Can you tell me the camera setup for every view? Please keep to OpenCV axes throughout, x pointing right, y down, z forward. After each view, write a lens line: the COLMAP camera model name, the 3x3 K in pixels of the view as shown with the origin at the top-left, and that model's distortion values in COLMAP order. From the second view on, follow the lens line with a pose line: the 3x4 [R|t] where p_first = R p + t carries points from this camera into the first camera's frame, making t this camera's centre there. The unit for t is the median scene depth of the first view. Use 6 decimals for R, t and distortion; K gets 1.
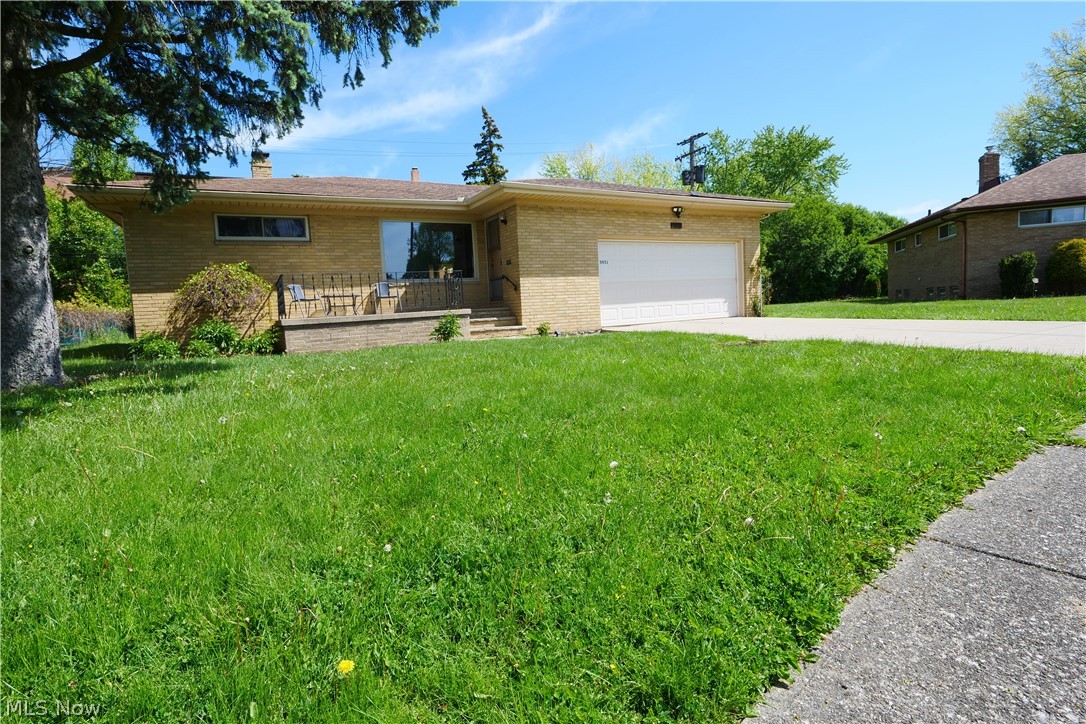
lens RADIAL K [[528.7, 0, 537.3], [0, 528.7, 351.4], [0, 0, 1]] dist [-0.009567, -0.001153]
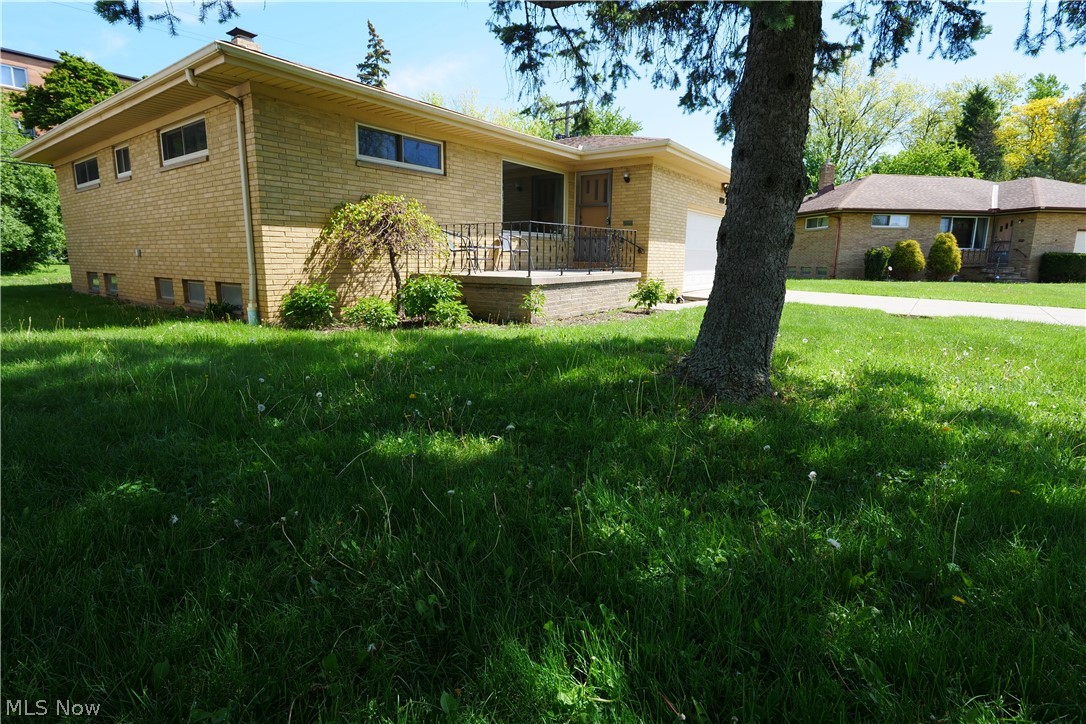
lens RADIAL K [[528.7, 0, 534.2], [0, 528.7, 355.0], [0, 0, 1]] dist [-0.009567, -0.001153]
pose [[0.904860, -0.015022, 0.425444, -0.637276], [-0.023873, 0.996014, 0.085942, -0.008521], [-0.425039, -0.087922, 0.900895, 0.191140]]
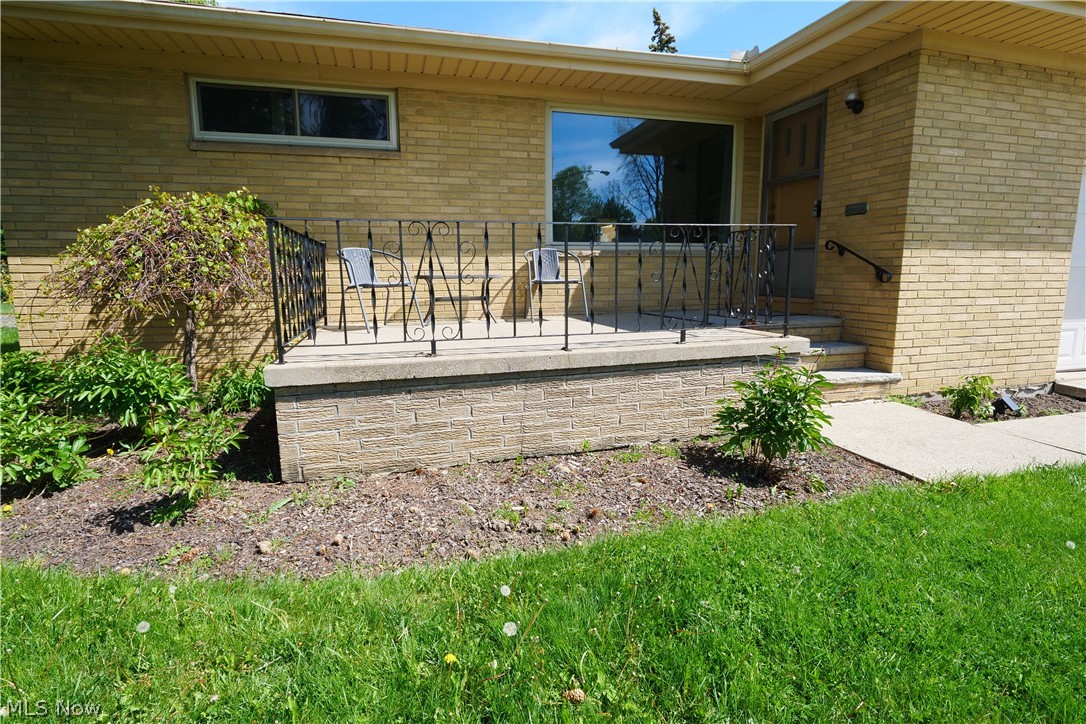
lens RADIAL K [[528.7, 0, 536.5], [0, 528.7, 352.1], [0, 0, 1]] dist [-0.009567, -0.001153]
pose [[0.975263, 0.077118, -0.207161, -0.205331], [-0.061683, 0.994887, 0.079971, -0.079314], [0.212269, -0.065215, 0.975033, 0.563679]]
